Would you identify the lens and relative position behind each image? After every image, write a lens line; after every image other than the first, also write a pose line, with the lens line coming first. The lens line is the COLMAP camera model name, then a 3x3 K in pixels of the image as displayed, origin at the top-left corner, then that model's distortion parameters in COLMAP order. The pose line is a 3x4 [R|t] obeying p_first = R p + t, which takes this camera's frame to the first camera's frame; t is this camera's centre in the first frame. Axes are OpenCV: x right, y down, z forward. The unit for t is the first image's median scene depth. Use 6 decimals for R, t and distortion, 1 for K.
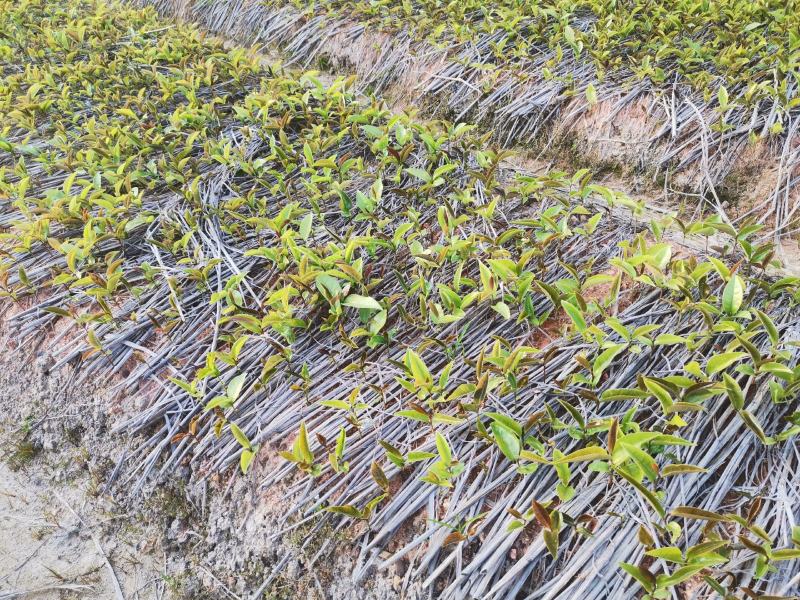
lens RADIAL K [[602.3, 0, 400.0], [0, 602.3, 300.0], [0, 0, 1]] dist [0.035524, -0.012647]
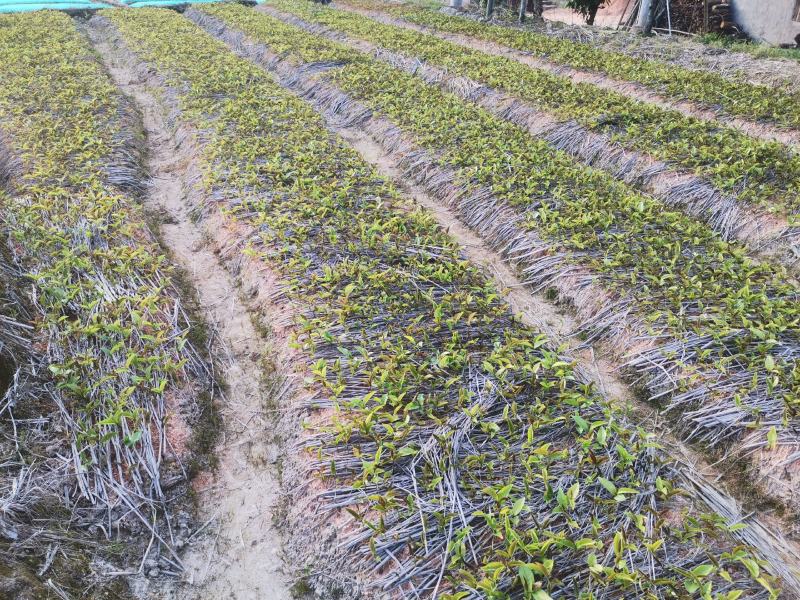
lens RADIAL K [[602.3, 0, 400.0], [0, 602.3, 300.0], [0, 0, 1]] dist [0.035524, -0.012647]
pose [[0.921136, 0.282341, -0.267939, -0.158757], [-0.315966, 0.944387, -0.091098, -0.347998], [0.227317, 0.168573, 0.959119, -0.506660]]
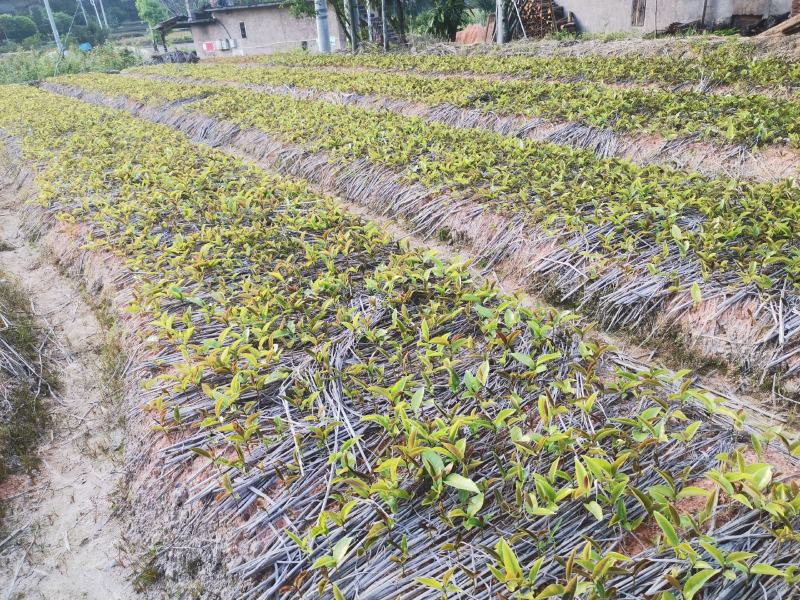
lens RADIAL K [[602.3, 0, 400.0], [0, 602.3, 300.0], [0, 0, 1]] dist [0.035524, -0.012647]
pose [[0.981773, 0.086468, -0.169251, -0.012875], [-0.122098, 0.969392, -0.213005, -0.055096], [0.145653, 0.229788, 0.962280, -0.116974]]
